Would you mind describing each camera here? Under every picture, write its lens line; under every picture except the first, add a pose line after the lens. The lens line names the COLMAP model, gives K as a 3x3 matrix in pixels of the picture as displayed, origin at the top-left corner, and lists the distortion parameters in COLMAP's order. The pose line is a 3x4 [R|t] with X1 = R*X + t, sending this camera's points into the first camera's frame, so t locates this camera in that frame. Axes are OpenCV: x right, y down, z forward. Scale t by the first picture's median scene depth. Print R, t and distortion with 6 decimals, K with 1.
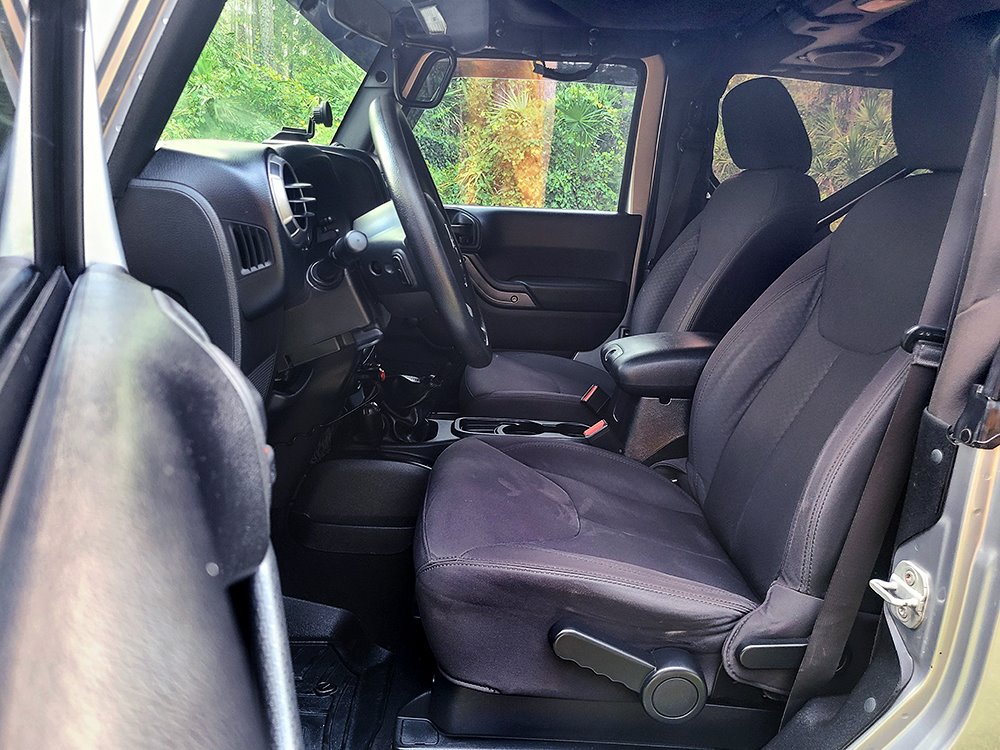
lens RADIAL K [[760.1, 0, 509.9], [0, 760.1, 377.8], [0, 0, 1]] dist [0.050200, -0.046594]
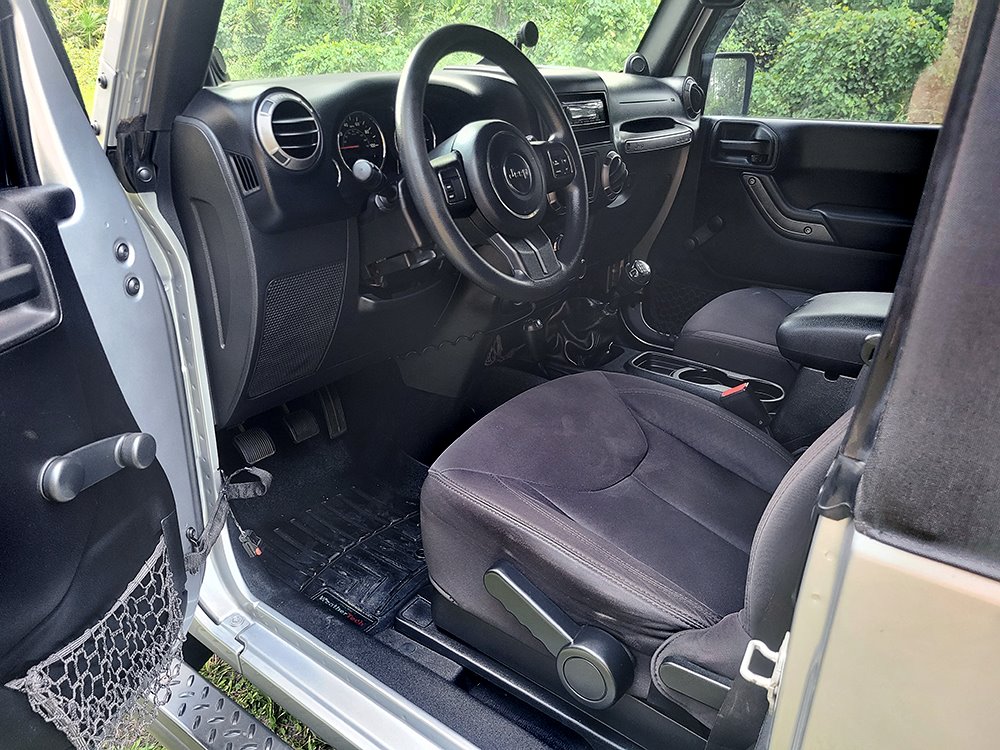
lens RADIAL K [[760.1, 0, 510.5], [0, 760.1, 369.4], [0, 0, 1]] dist [0.050200, -0.046594]
pose [[0.790519, 0.200571, -0.578663, 0.597263], [-0.133220, 0.978543, 0.157179, -0.088658], [0.597773, -0.047163, 0.800277, 0.205607]]
